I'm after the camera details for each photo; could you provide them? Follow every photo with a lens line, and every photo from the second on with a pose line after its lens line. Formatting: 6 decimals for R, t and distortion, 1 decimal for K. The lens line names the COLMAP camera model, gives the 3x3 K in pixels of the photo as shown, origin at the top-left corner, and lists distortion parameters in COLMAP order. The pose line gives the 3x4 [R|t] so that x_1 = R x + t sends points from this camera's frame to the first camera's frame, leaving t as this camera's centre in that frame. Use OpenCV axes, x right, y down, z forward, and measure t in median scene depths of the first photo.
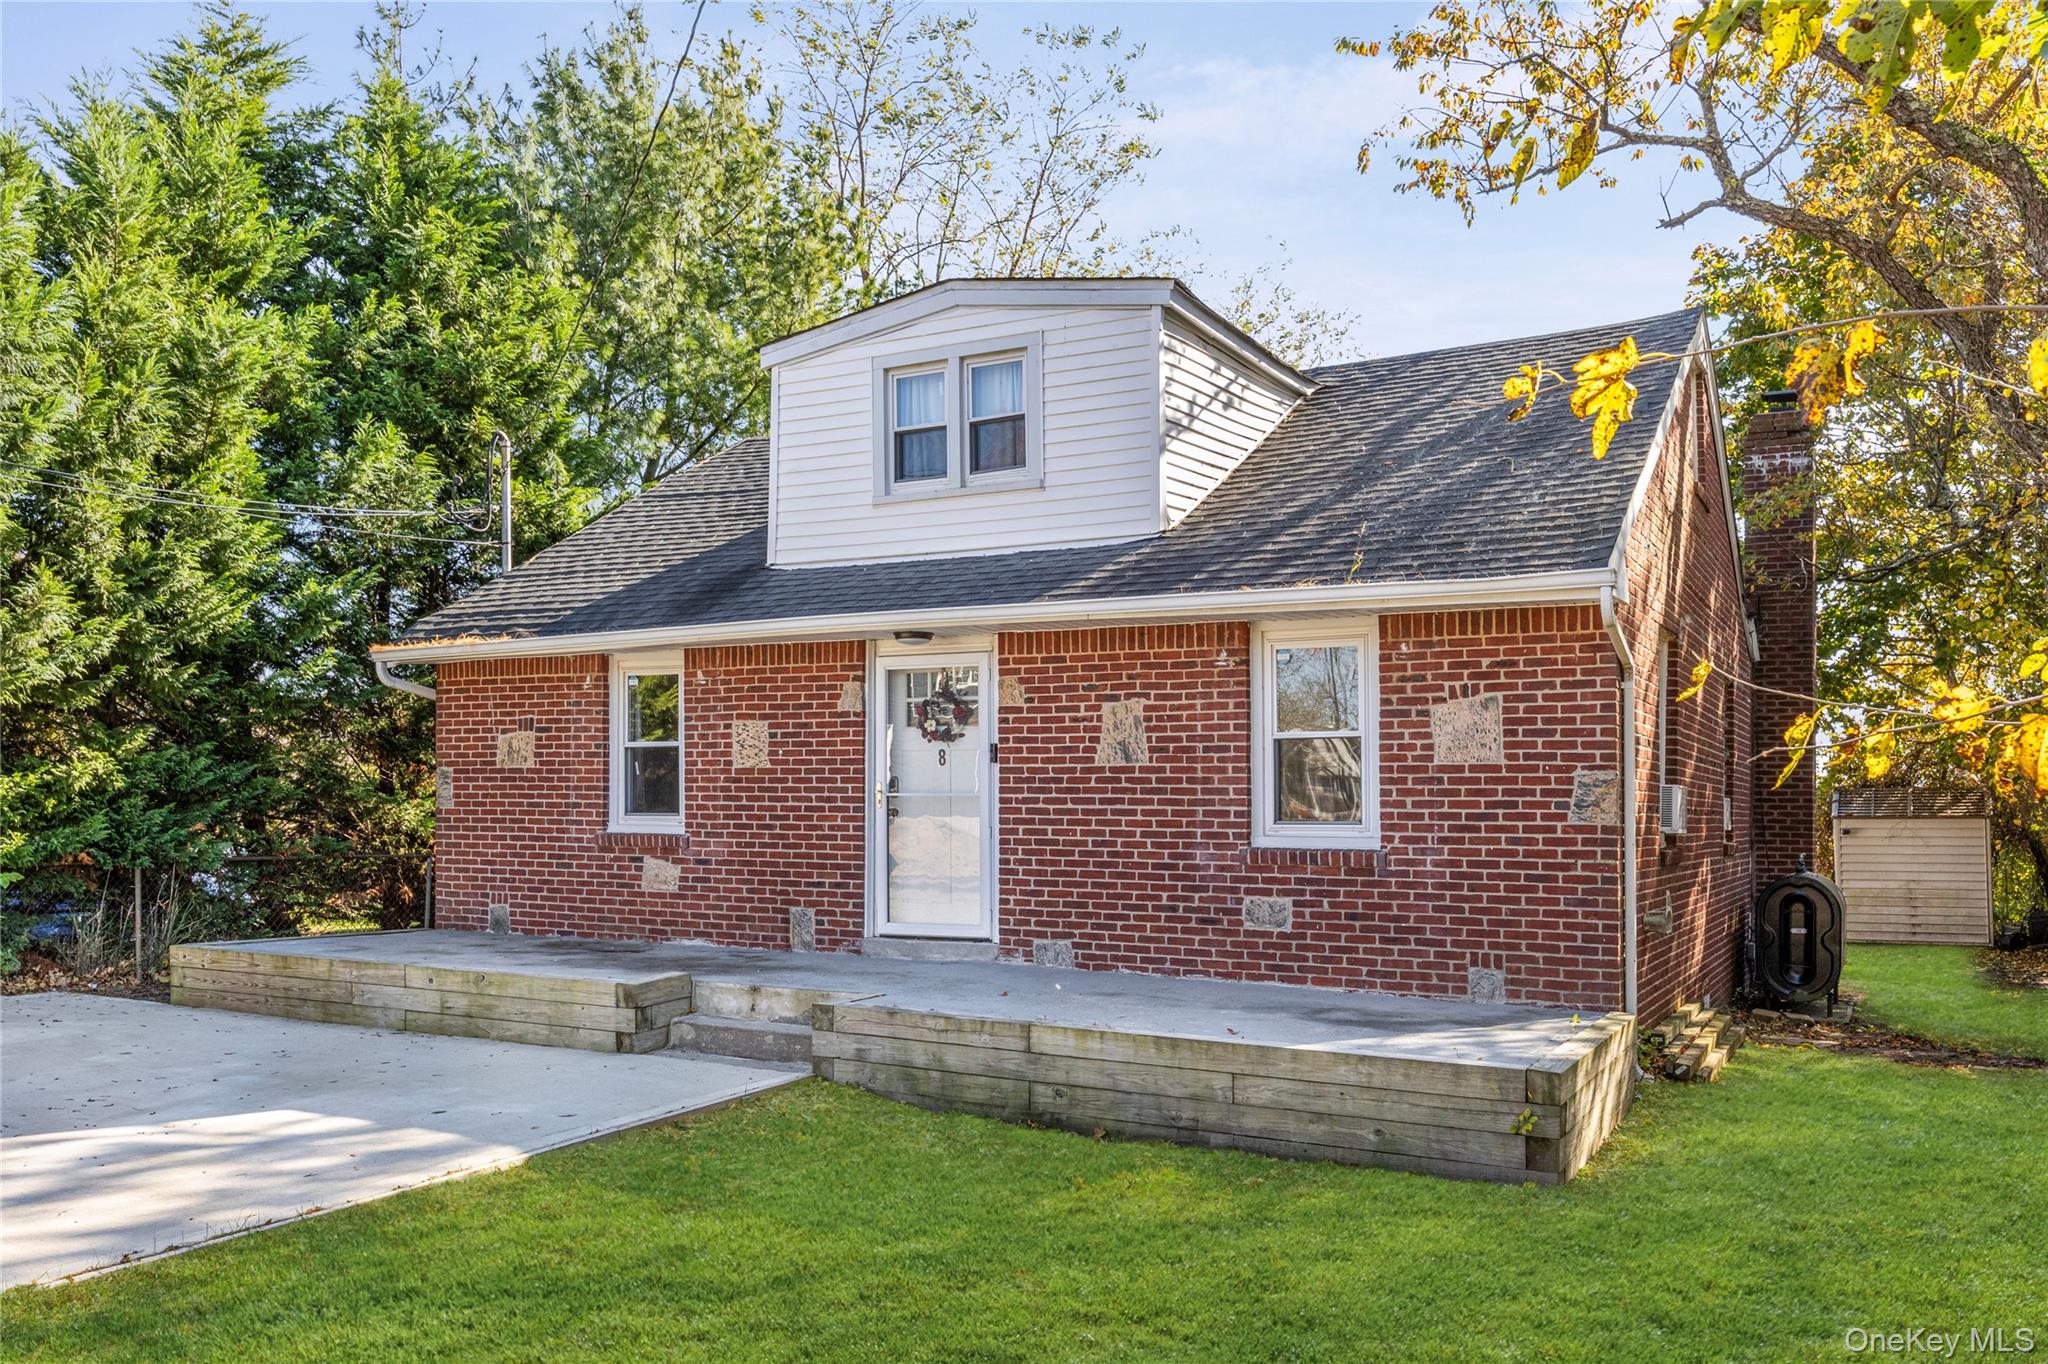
lens RADIAL K [[1616.8, 0, 1117.9], [0, 1616.8, 811.7], [0, 0, 1]] dist [-0.011632, -0.003262]
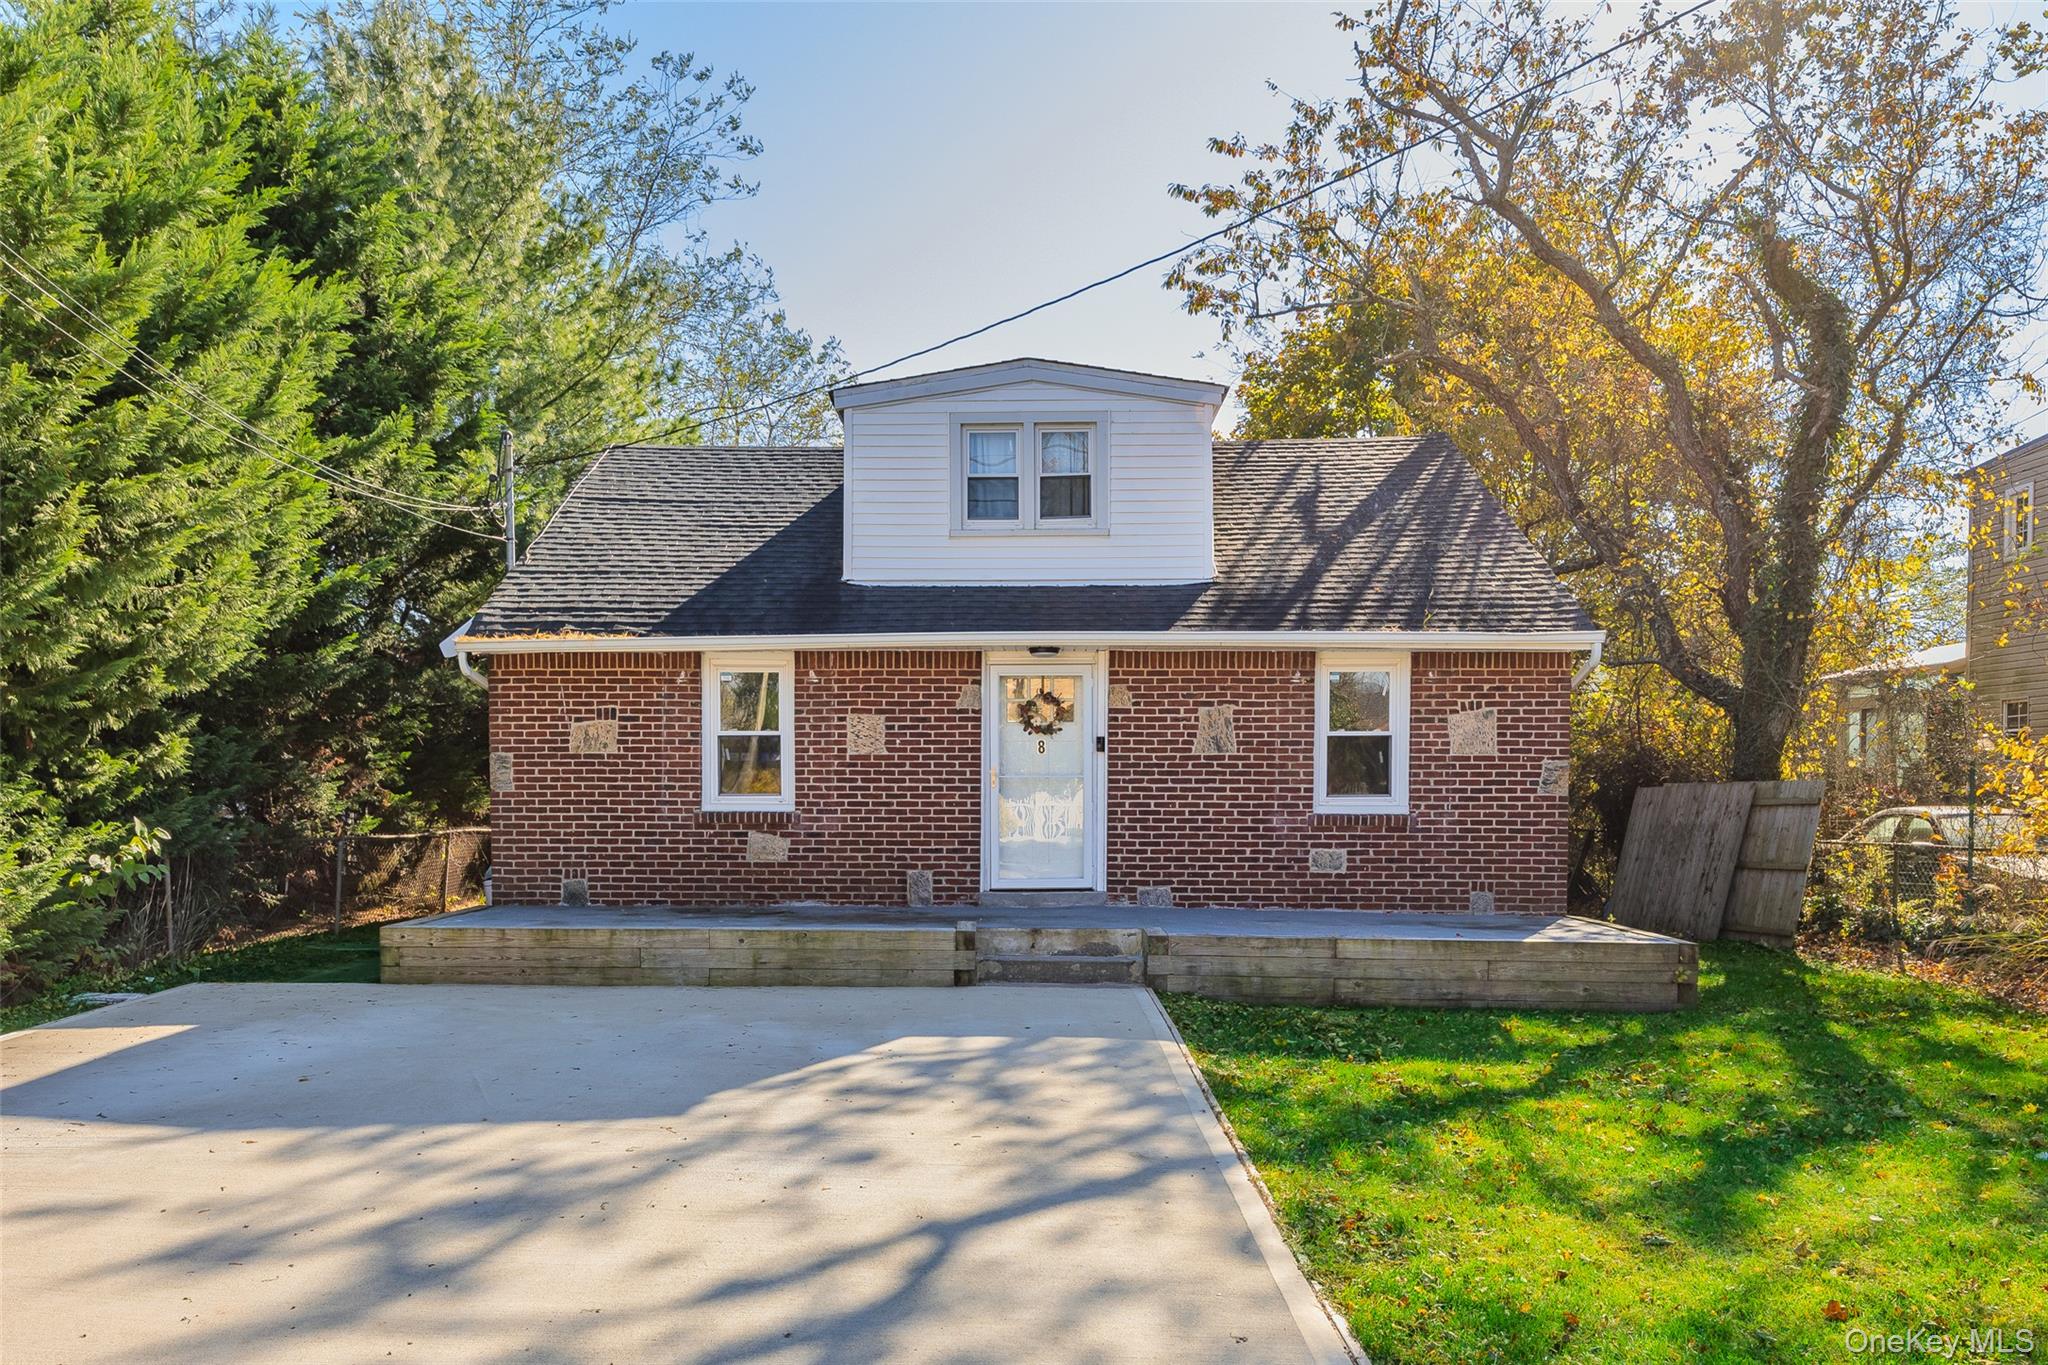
lens RADIAL K [[1491.9, 0, 1017.0], [0, 1491.9, 908.9], [0, 0, 1]] dist [-0.030703, 0.005023]
pose [[0.895978, -0.044239, 0.441890, -0.697543], [0.007216, 0.996345, 0.085117, -0.007448], [-0.444040, -0.073075, 0.893022, -0.042763]]
